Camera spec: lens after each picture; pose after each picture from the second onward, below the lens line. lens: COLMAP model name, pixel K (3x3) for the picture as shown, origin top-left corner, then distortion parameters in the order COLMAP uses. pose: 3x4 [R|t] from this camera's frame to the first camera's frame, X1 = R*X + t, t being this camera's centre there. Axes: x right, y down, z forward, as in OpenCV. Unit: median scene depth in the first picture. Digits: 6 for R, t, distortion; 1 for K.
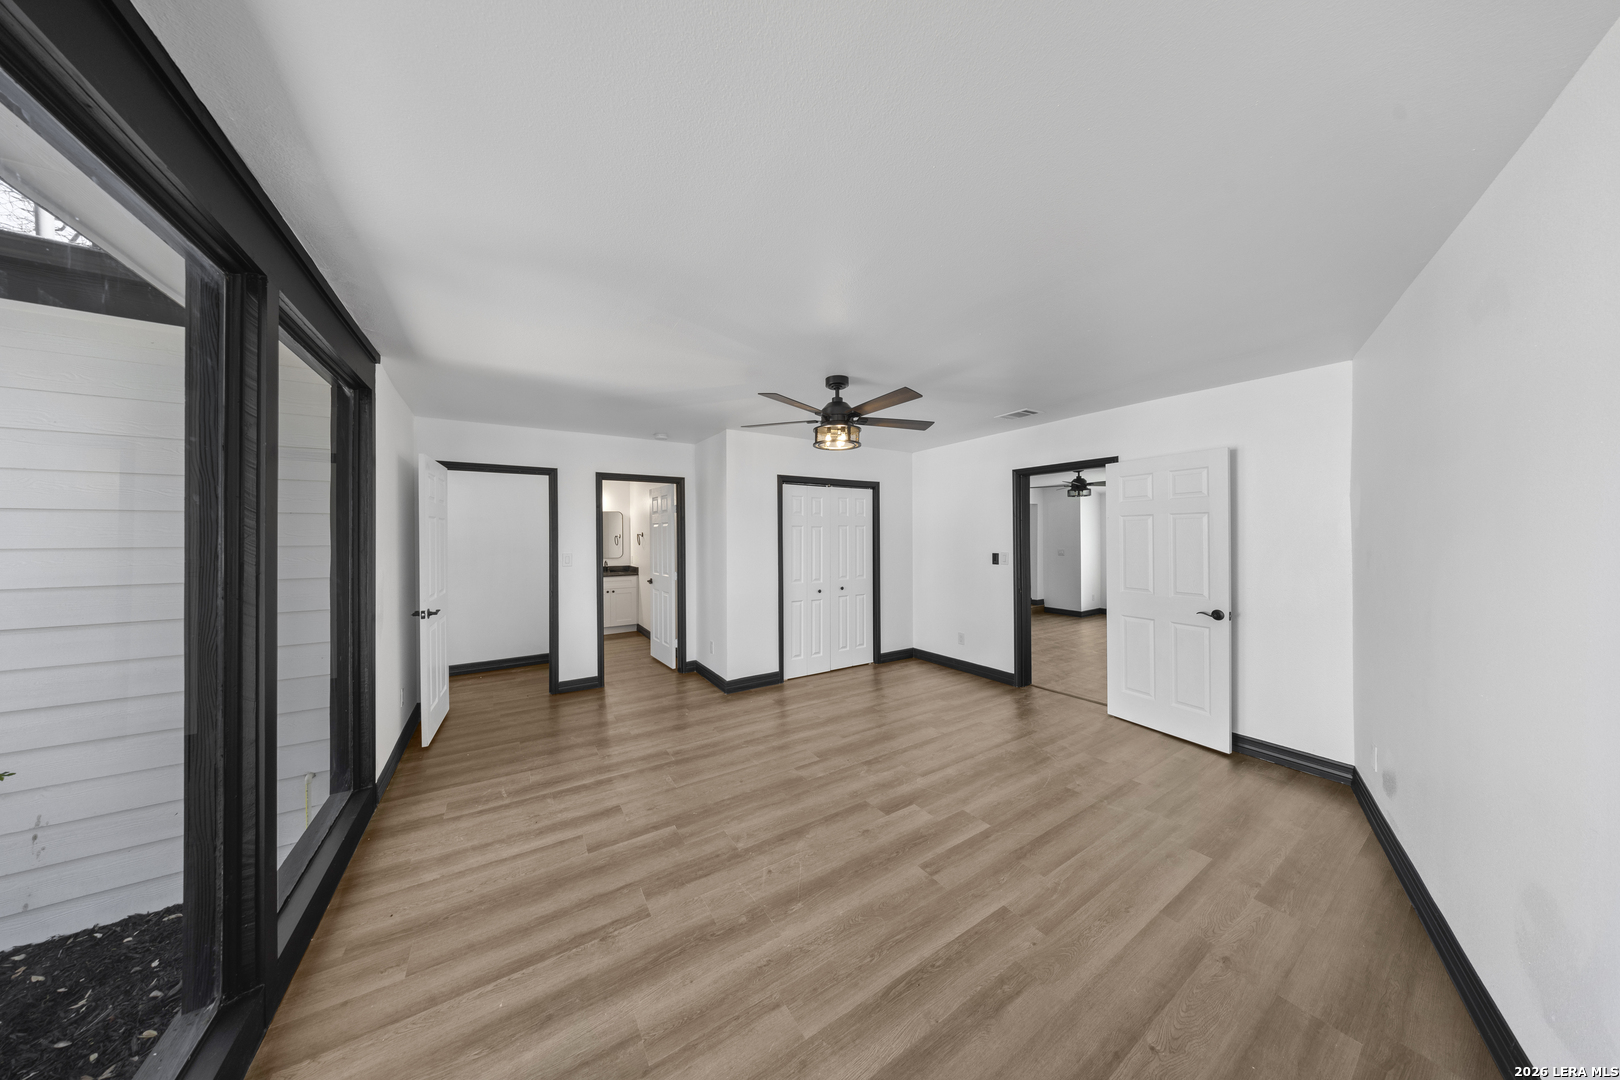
lens RADIAL K [[464.7, 0, 803.4], [0, 464.7, 536.0], [0, 0, 1]] dist [-0.000026, -0.000018]
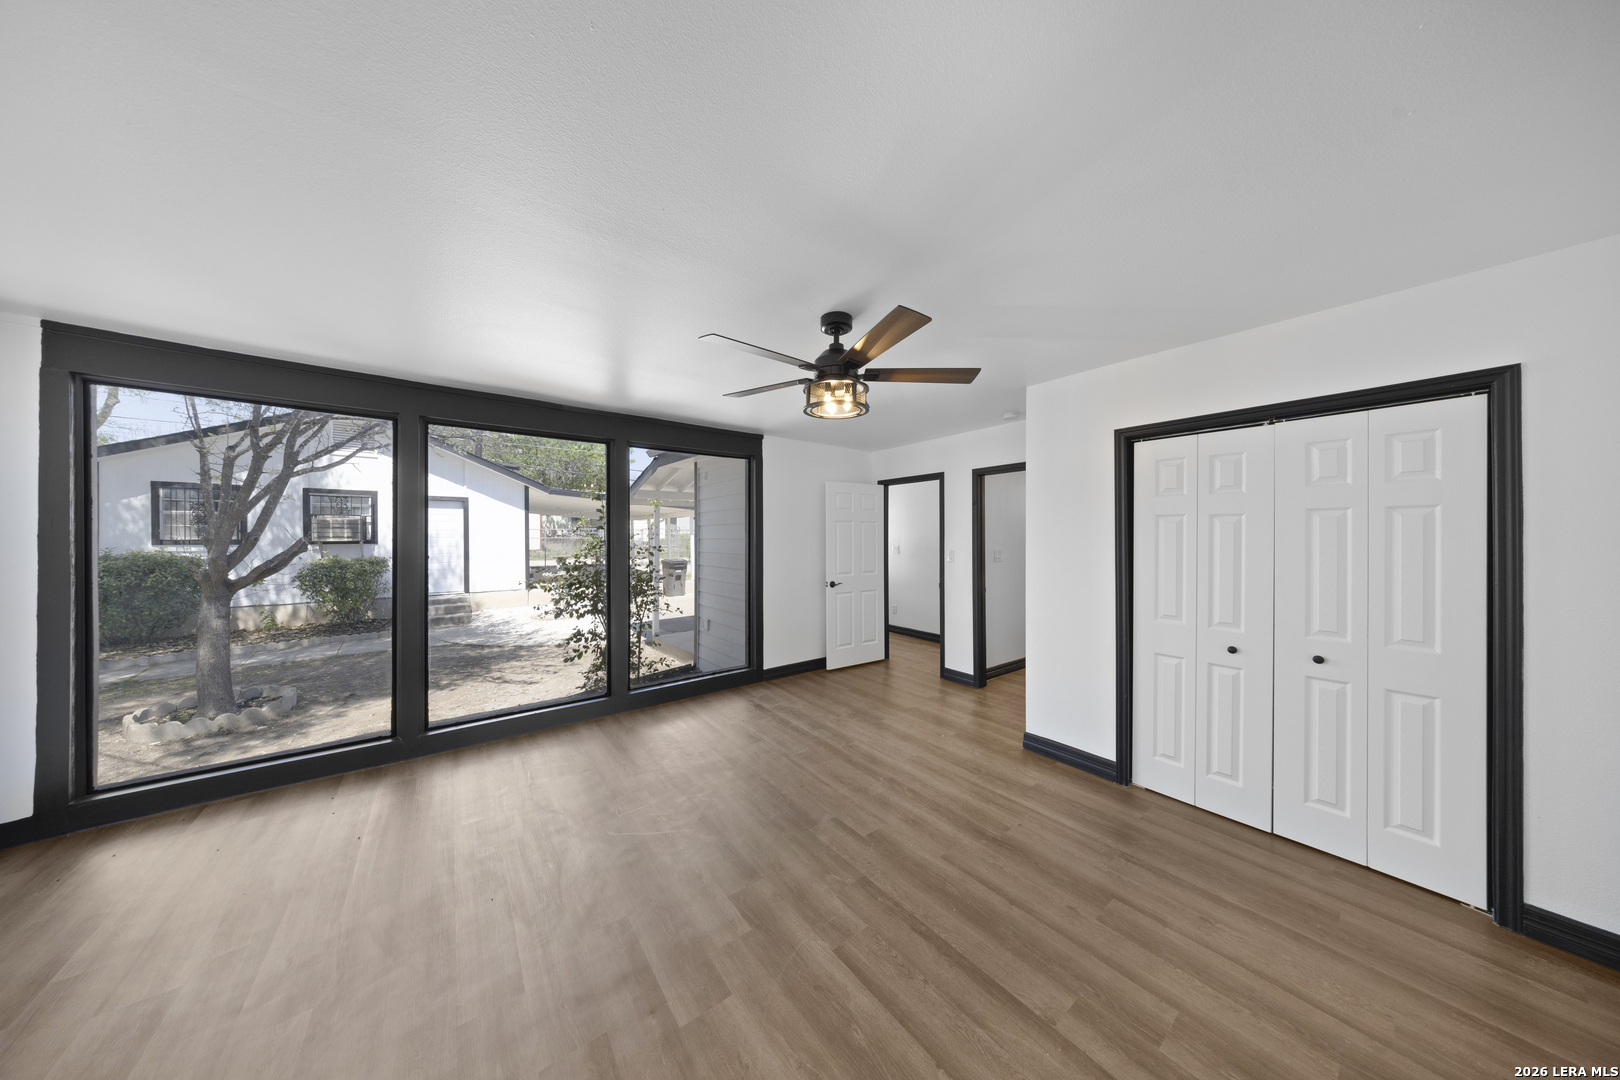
lens RADIAL K [[464.7, 0, 803.4], [0, 464.7, 536.0], [0, 0, 1]] dist [-0.000026, -0.000018]
pose [[0.091805, 0.009333, -0.995733, 0.690605], [0.000746, 0.999955, 0.009441, -0.003440], [0.995777, -0.001610, 0.091794, 0.763564]]
